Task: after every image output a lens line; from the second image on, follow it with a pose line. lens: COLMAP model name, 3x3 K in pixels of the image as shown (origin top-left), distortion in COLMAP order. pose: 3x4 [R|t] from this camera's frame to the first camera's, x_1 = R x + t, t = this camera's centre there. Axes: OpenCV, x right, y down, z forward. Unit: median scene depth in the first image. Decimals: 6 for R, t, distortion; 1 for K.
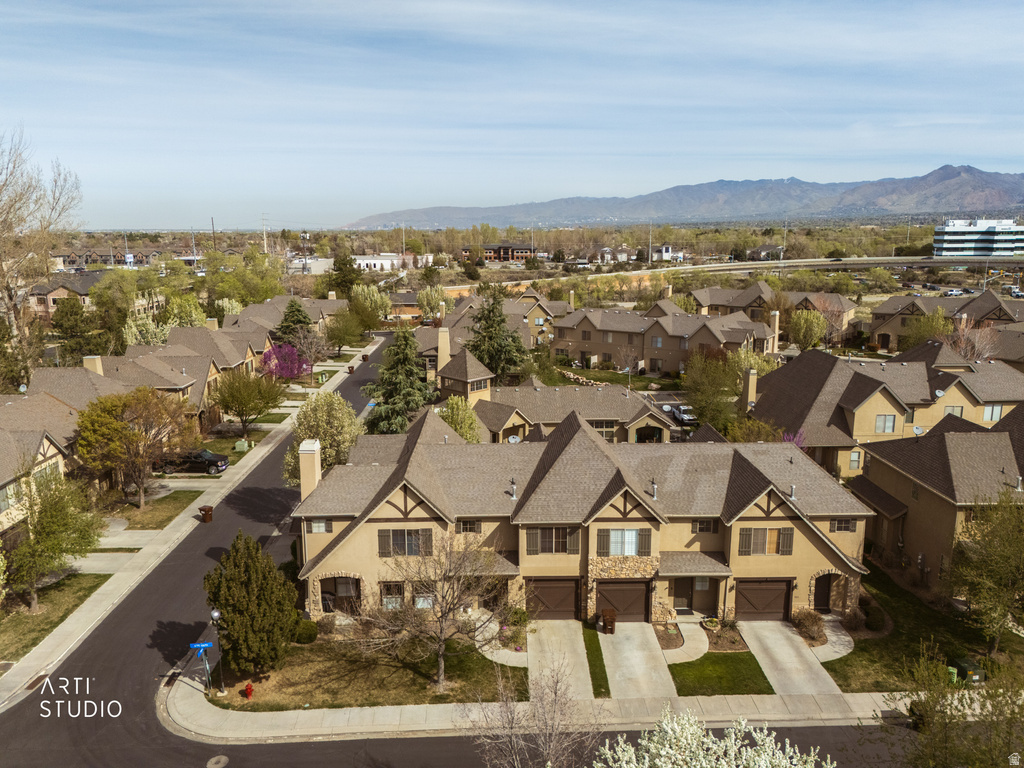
lens RADIAL K [[752.4, 0, 515.1], [0, 752.4, 385.4], [0, 0, 1]] dist [0.084222, -0.092402]
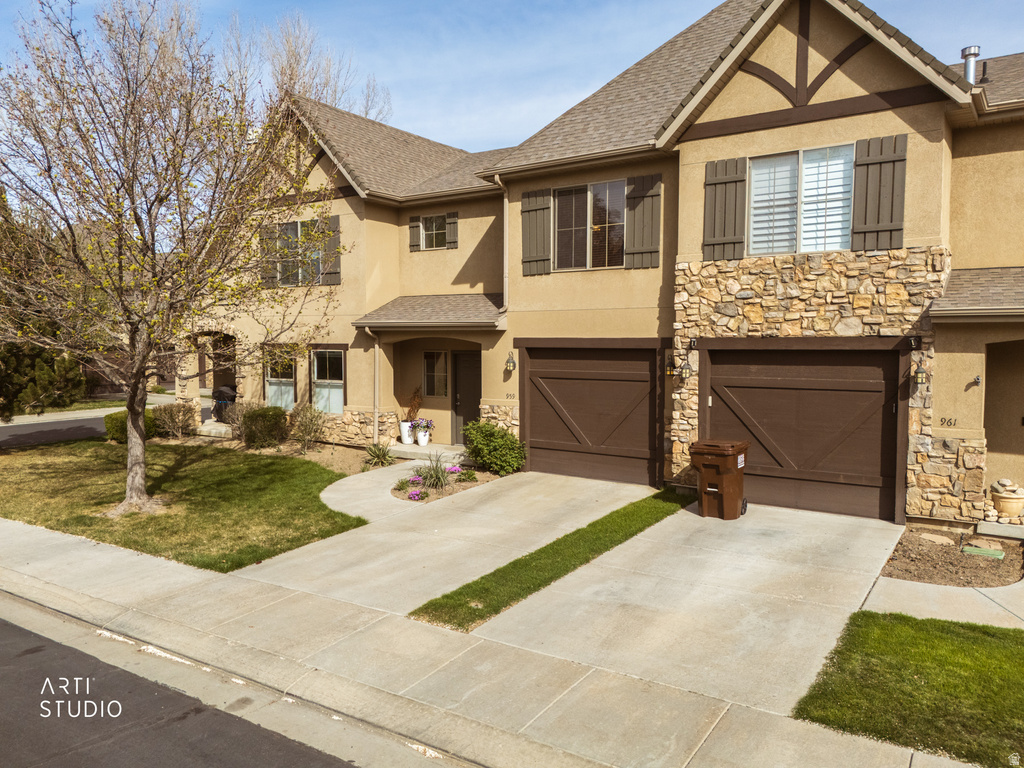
lens RADIAL K [[750.8, 0, 515.3], [0, 750.8, 383.4], [0, 0, 1]] dist [0.086700, -0.087988]
pose [[0.814823, 0.038463, -0.578432, 0.221920], [-0.123707, 0.986350, -0.108677, 0.313215], [0.566356, 0.160108, 0.808459, 0.710985]]
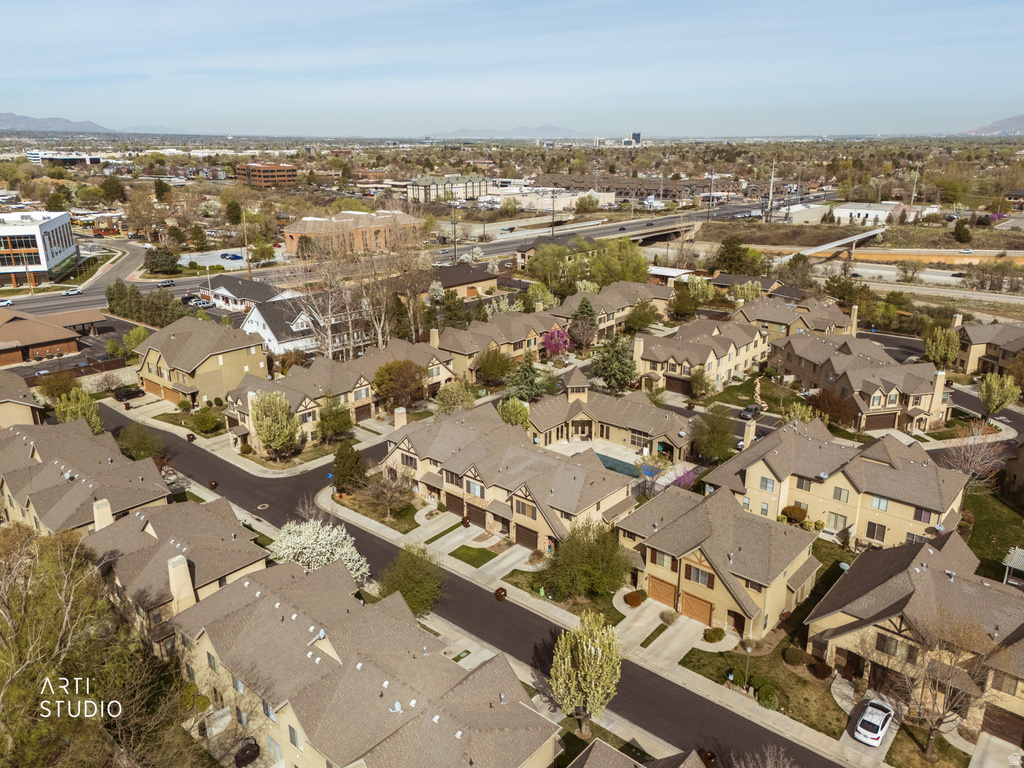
lens RADIAL K [[752.4, 0, 515.1], [0, 752.4, 385.4], [0, 0, 1]] dist [0.084222, -0.092402]
pose [[0.741239, 0.213271, -0.636458, 1.498179], [-0.138646, 0.976381, 0.165705, -0.441822], [0.656766, -0.034584, 0.753301, -0.512638]]
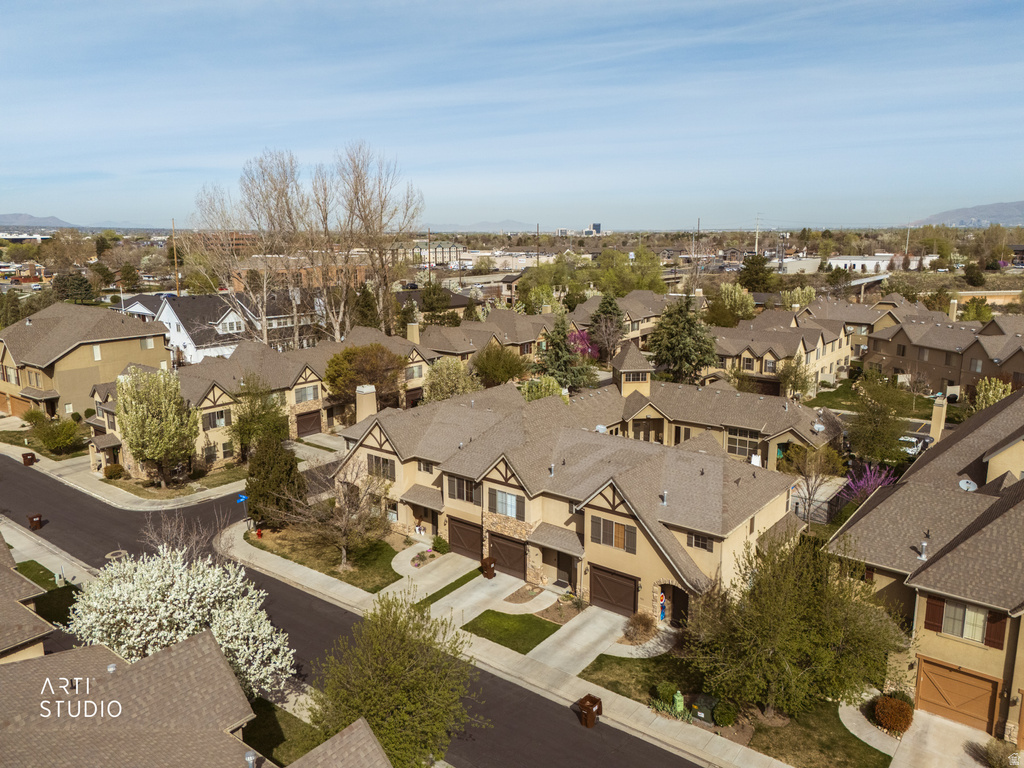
lens RADIAL K [[752.4, 0, 515.1], [0, 752.4, 385.4], [0, 0, 1]] dist [0.084222, -0.092402]
pose [[0.772539, 0.129525, -0.621616, 0.831814], [-0.128945, 0.990577, 0.046154, -0.025960], [0.621737, 0.044499, 0.781961, 0.101424]]
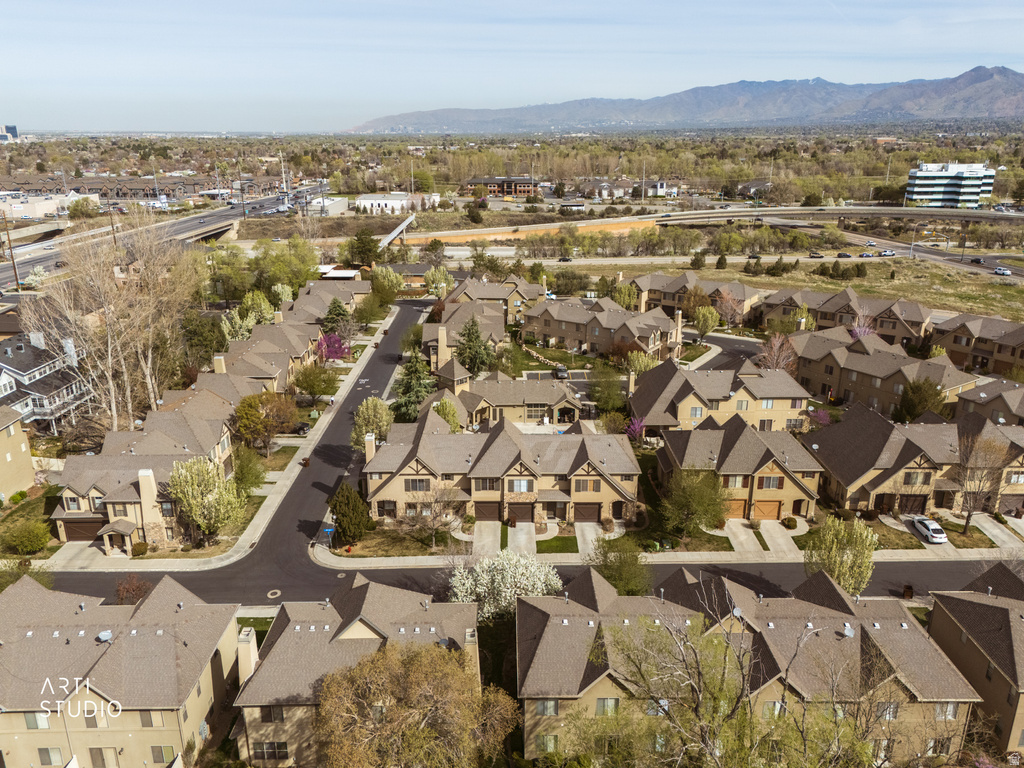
lens RADIAL K [[752.4, 0, 515.1], [0, 752.4, 385.4], [0, 0, 1]] dist [0.084222, -0.092402]
pose [[0.999879, 0.008683, -0.012935, 0.150671], [-0.007099, 0.993006, 0.117852, -0.313917], [0.013868, -0.117745, 0.992947, -1.039855]]
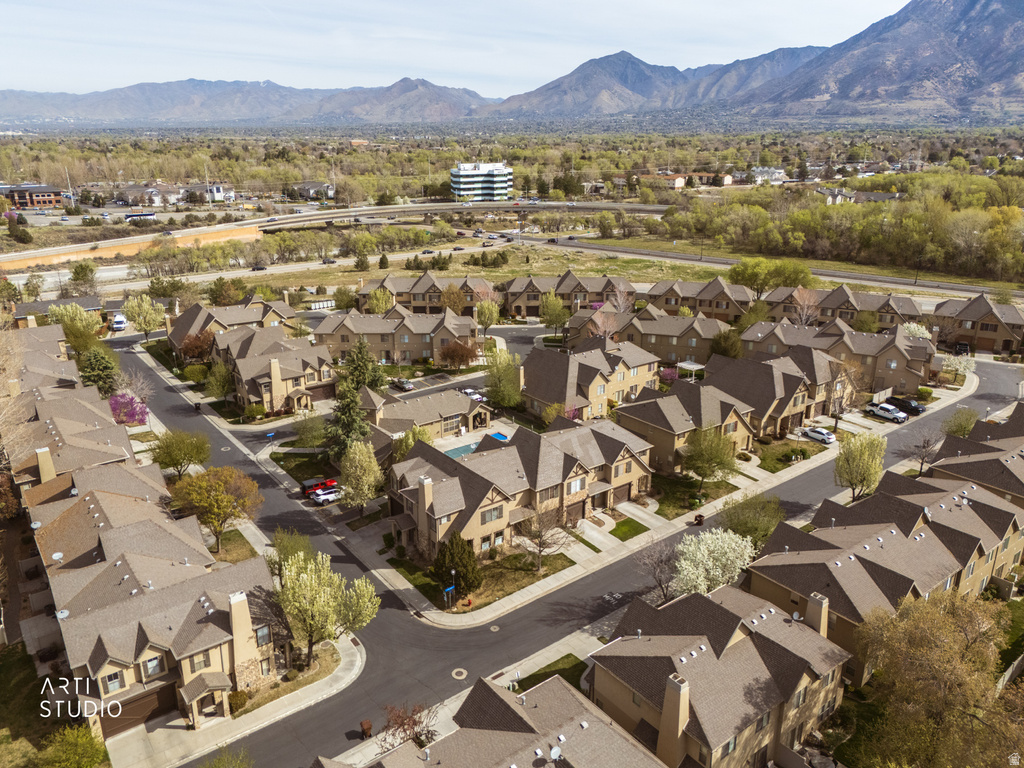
lens RADIAL K [[750.8, 0, 515.3], [0, 750.8, 383.4], [0, 0, 1]] dist [0.086700, -0.087988]
pose [[0.806004, -0.181305, 0.563459, -1.127729], [0.116235, 0.981880, 0.149672, -0.411673], [-0.580385, -0.055143, 0.812473, -0.608414]]
